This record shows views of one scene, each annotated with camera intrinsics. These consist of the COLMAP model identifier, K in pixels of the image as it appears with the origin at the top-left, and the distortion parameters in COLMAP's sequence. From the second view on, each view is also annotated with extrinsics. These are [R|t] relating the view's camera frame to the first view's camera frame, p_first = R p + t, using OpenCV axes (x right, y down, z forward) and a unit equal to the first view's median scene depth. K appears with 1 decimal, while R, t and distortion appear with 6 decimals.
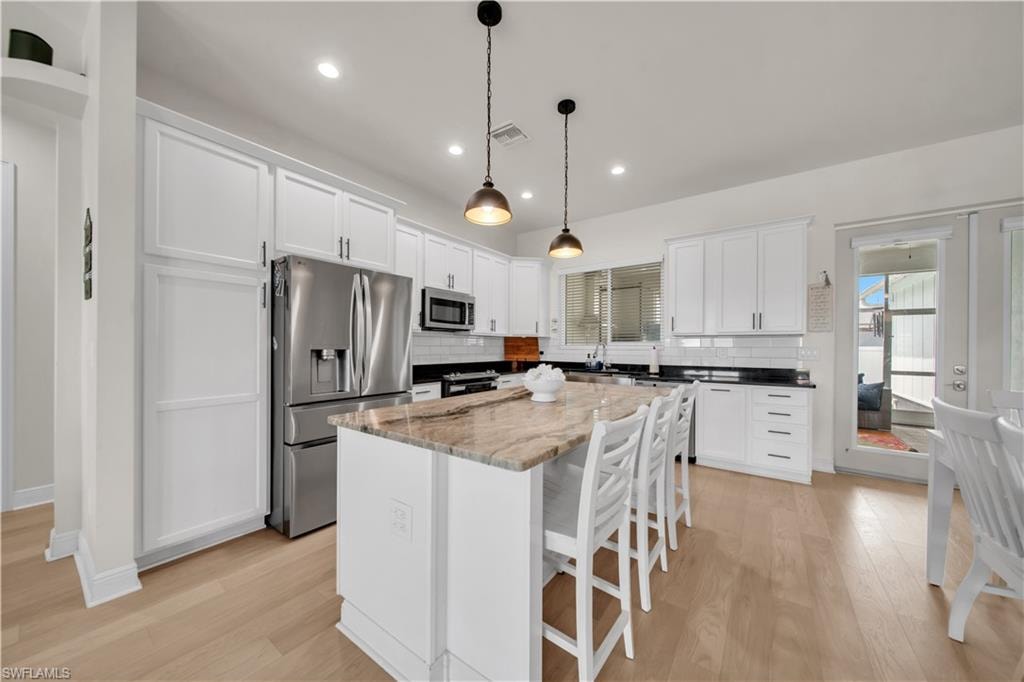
lens RADIAL K [[354.3, 0, 506.8], [0, 354.3, 351.4], [0, 0, 1]] dist [-0.001858, -0.000404]
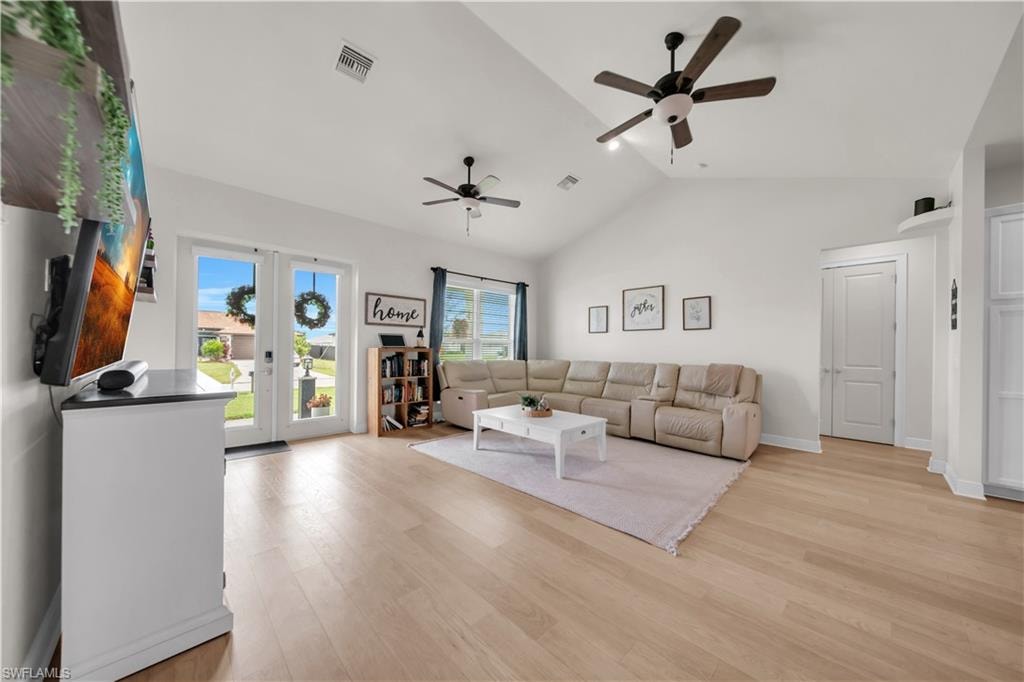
lens RADIAL K [[354.3, 0, 512.7], [0, 354.3, 344.4], [0, 0, 1]] dist [-0.001858, -0.000404]
pose [[-0.172342, -0.021863, -0.984795, 0.925777], [-0.028554, 0.999444, -0.017192, 0.022901], [0.984623, 0.025157, -0.172870, -0.859615]]
